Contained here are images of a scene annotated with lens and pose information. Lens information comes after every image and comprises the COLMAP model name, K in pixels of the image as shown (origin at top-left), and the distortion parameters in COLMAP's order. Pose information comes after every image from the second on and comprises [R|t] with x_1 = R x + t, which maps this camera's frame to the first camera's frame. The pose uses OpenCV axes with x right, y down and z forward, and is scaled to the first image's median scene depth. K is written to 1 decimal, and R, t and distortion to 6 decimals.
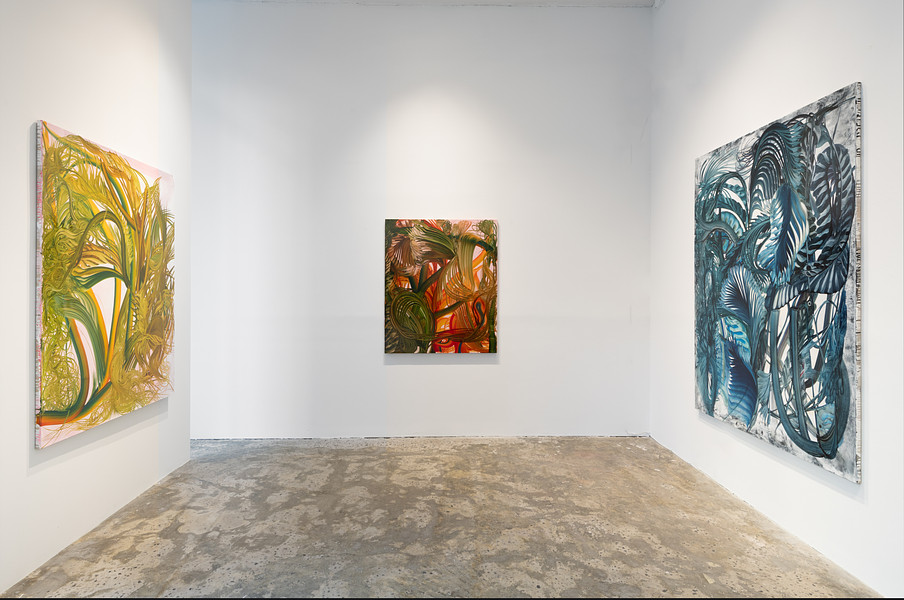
lens RADIAL K [[495.8, 0, 452.8], [0, 495.8, 296.5], [0, 0, 1]] dist [-0.002195, -0.000467]
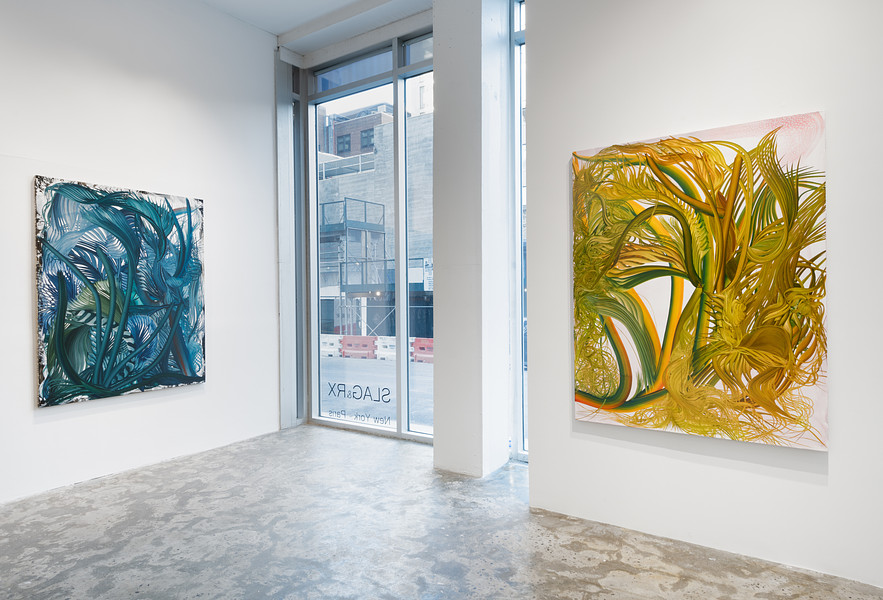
lens RADIAL K [[527.3, 0, 443.3], [0, 527.3, 294.8], [0, 0, 1]] dist [0.021978, -0.002142]
pose [[-0.582891, 0.010237, -0.812486, 0.367923], [-0.003460, 0.999880, 0.015080, -0.017969], [0.812543, 0.011601, -0.582786, 1.303106]]
